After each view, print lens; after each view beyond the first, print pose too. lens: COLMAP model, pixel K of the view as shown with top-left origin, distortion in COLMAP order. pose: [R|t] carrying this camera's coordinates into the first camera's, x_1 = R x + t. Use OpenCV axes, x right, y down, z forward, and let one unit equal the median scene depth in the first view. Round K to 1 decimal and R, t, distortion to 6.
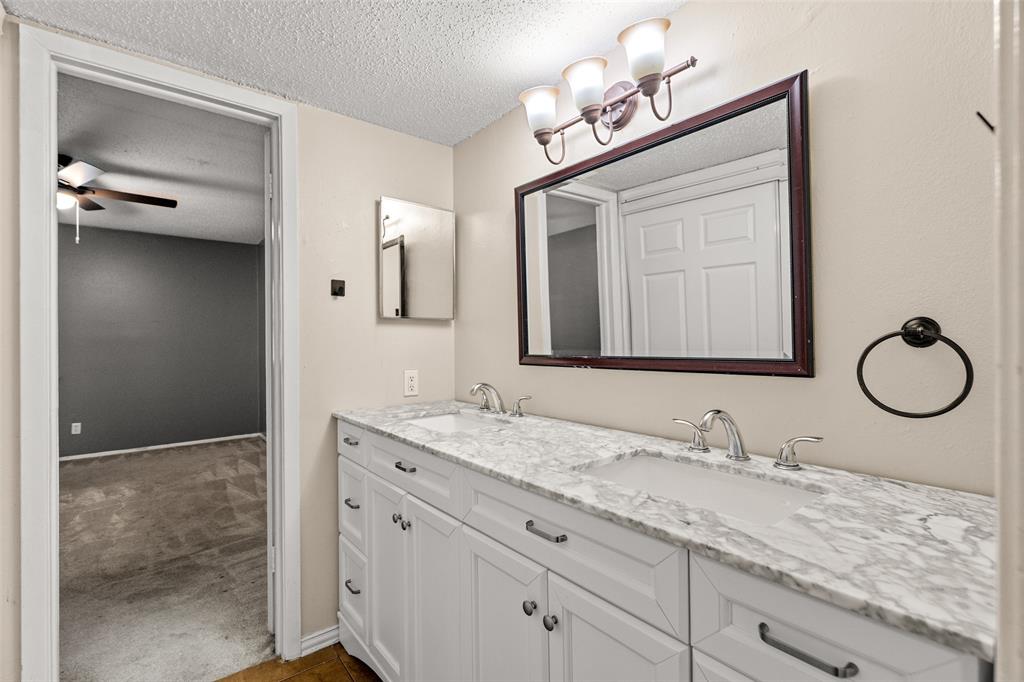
lens RADIAL K [[465.0, 0, 508.4], [0, 465.0, 335.1], [0, 0, 1]] dist [-0.002274, 0.001414]
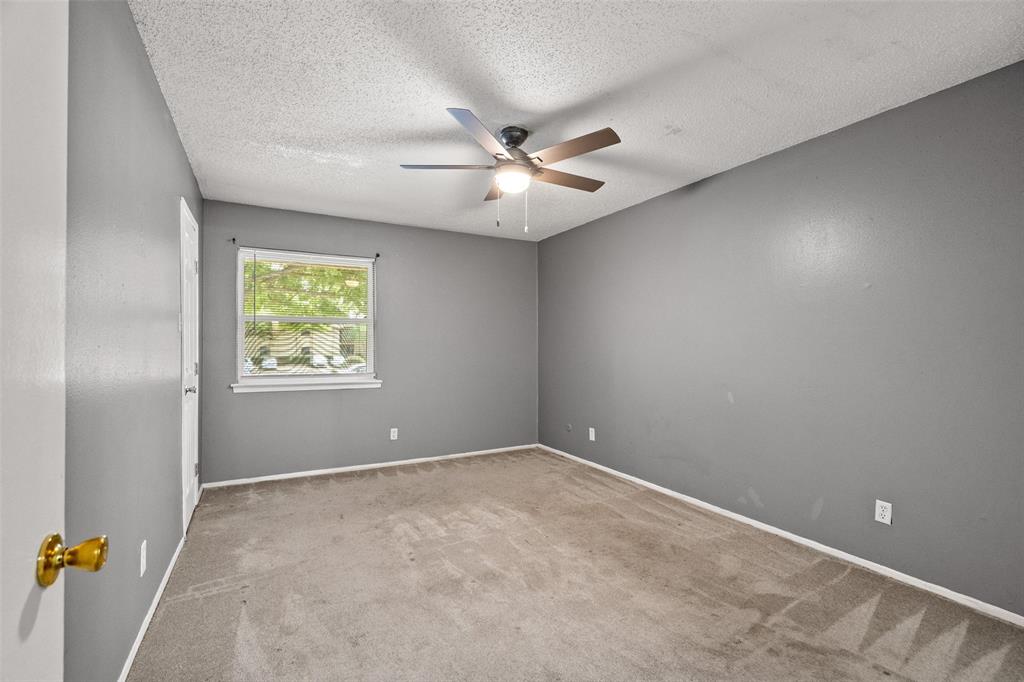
lens RADIAL K [[465.0, 0, 514.1], [0, 465.0, 336.3], [0, 0, 1]] dist [-0.002274, 0.001414]
pose [[0.982382, 0.001929, -0.186873, -0.497772], [-0.003642, 0.999954, -0.008824, 0.003082], [0.186848, 0.009349, 0.982344, 0.085263]]
